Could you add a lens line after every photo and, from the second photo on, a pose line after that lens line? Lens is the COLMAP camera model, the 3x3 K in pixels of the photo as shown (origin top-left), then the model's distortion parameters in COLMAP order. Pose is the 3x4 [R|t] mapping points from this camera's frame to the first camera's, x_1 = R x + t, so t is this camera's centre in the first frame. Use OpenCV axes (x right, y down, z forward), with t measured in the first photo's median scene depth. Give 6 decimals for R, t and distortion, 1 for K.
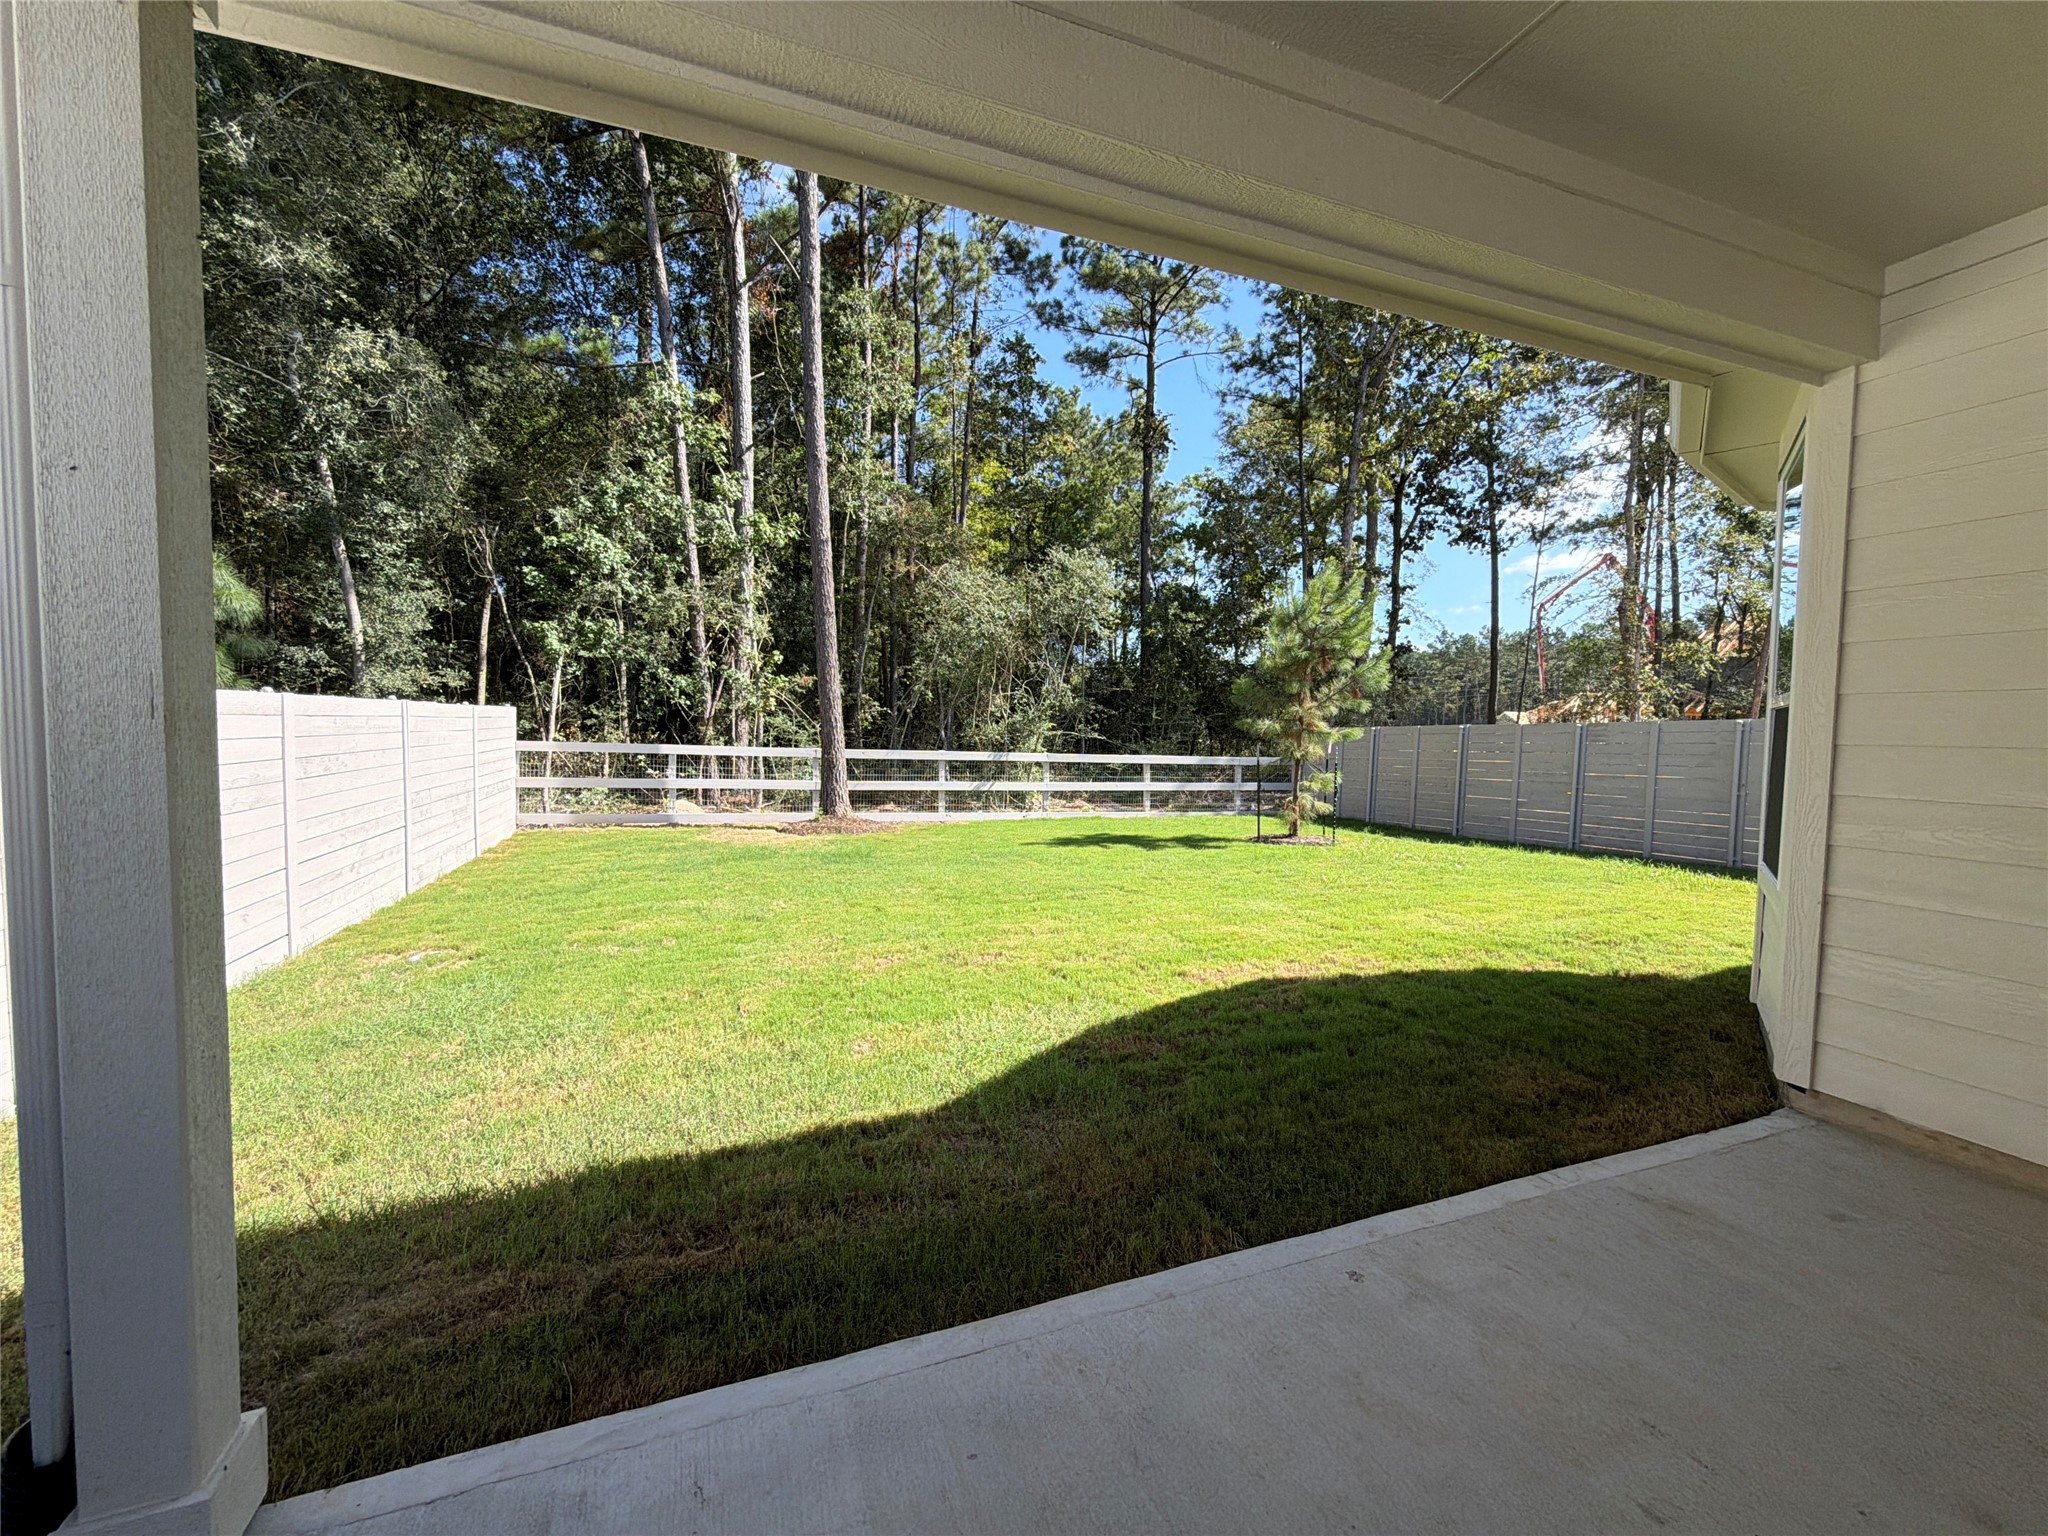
lens RADIAL K [[818.9, 0, 1022.8], [0, 818.9, 772.8], [0, 0, 1]] dist [0.001631, 0.000048]
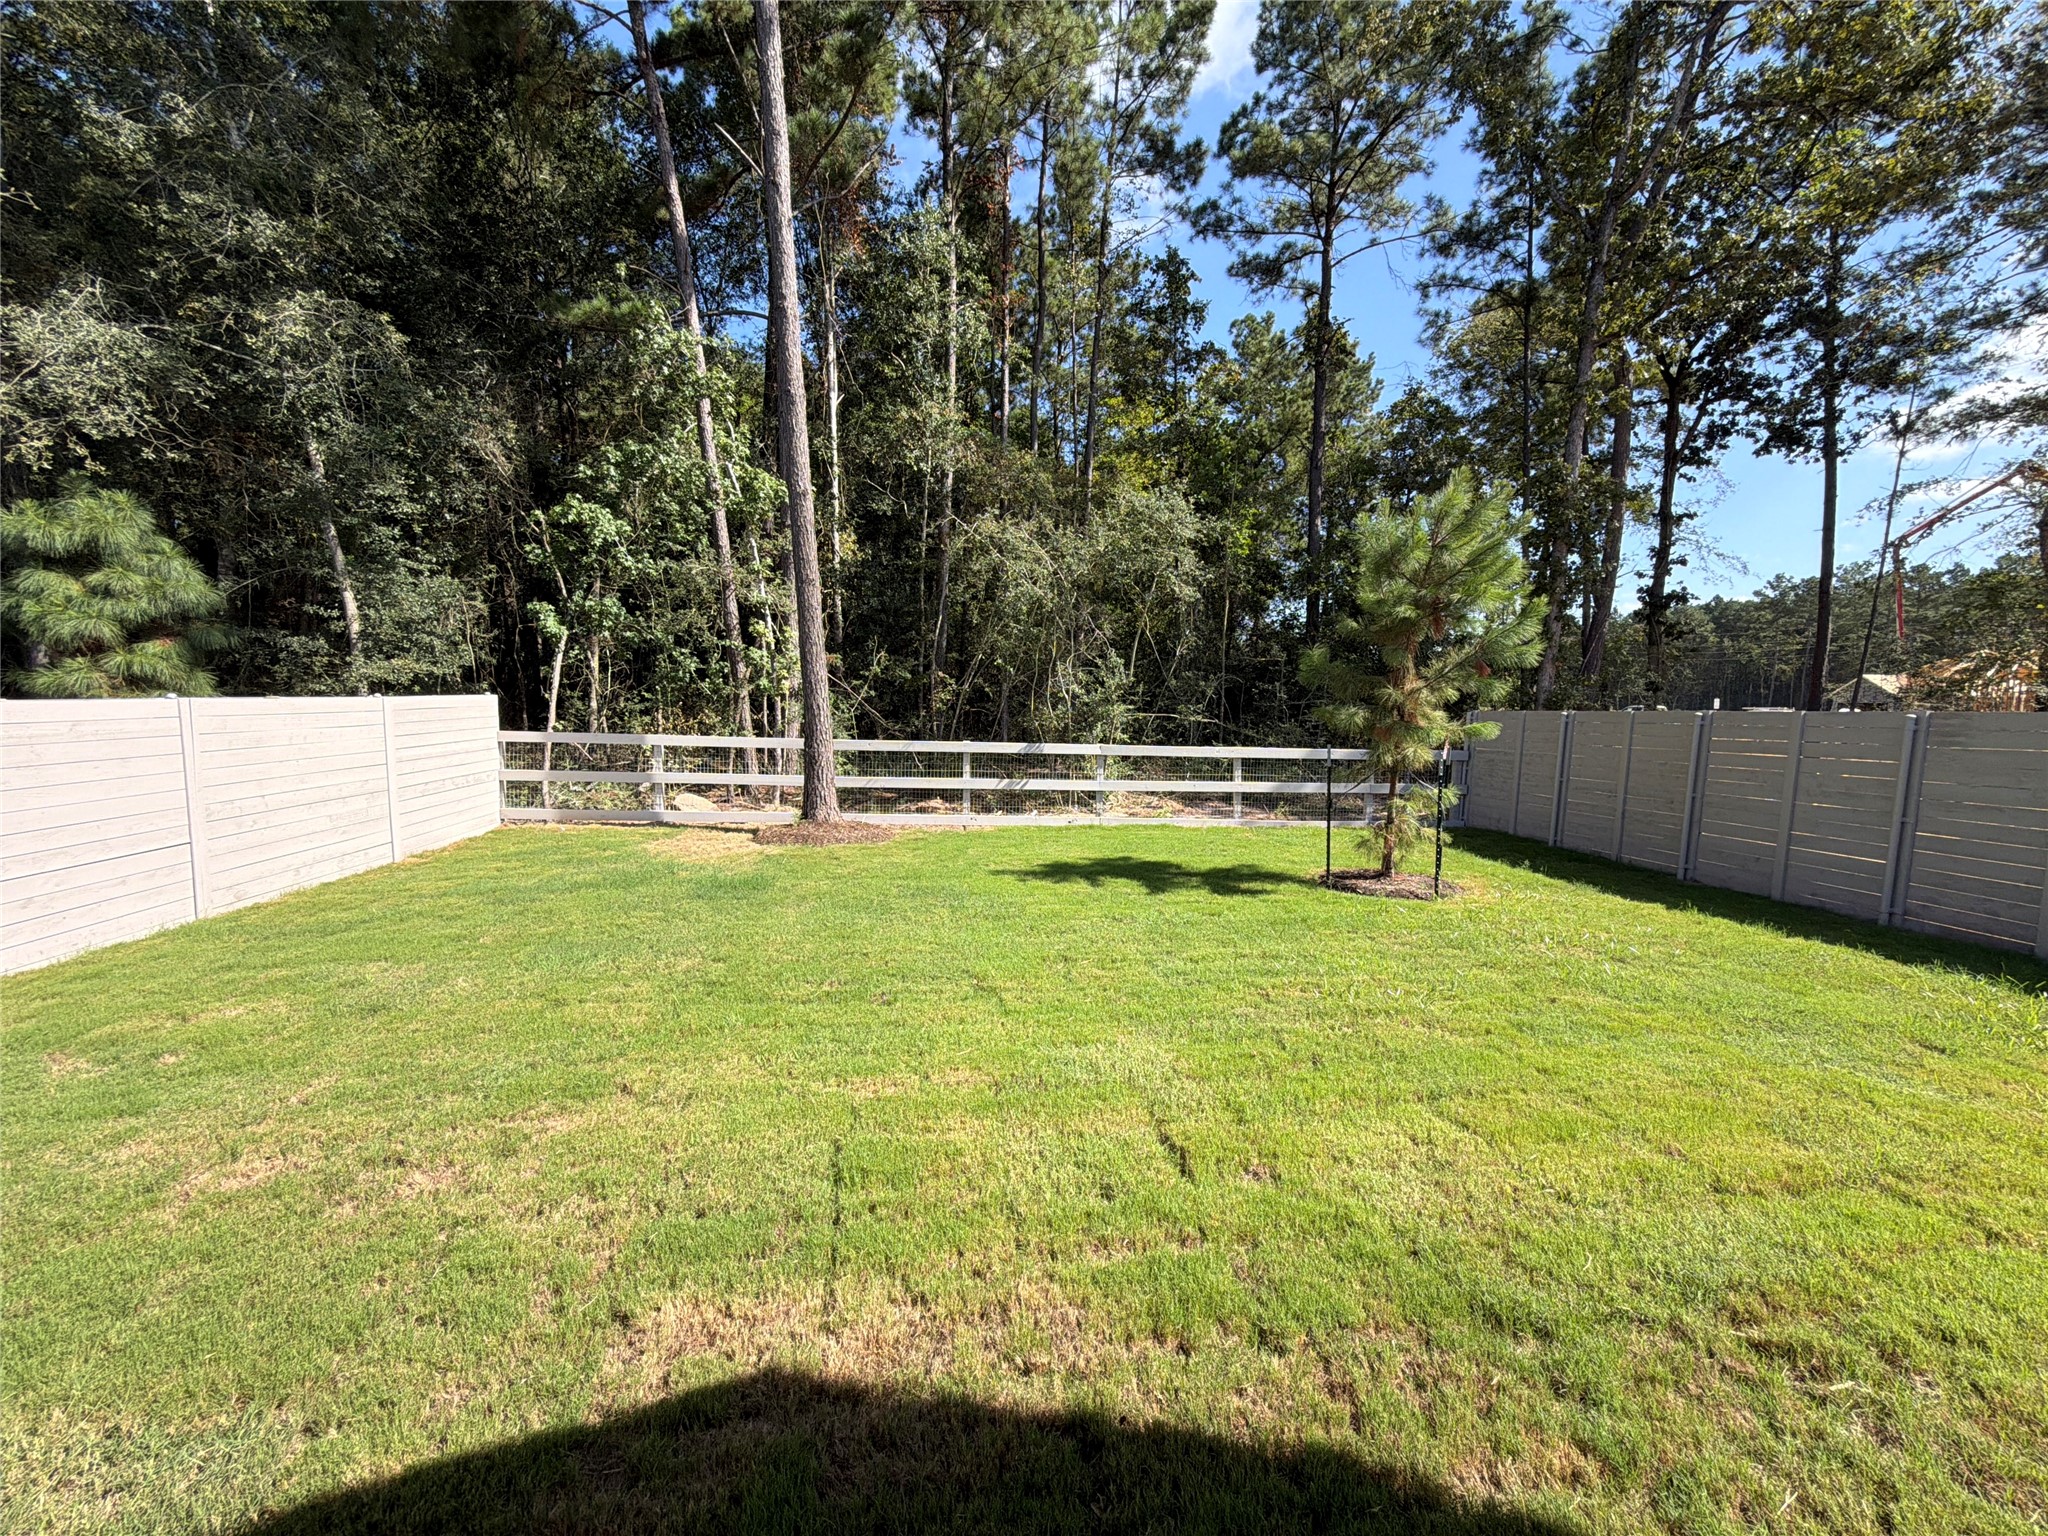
lens RADIAL K [[818.9, 0, 1022.8], [0, 818.9, 772.8], [0, 0, 1]] dist [0.001631, 0.000048]
pose [[0.964058, 0.020016, -0.264937, 0.089780], [-0.009864, 0.999167, 0.039594, -0.014407], [0.265509, -0.035558, 0.963452, 0.106101]]
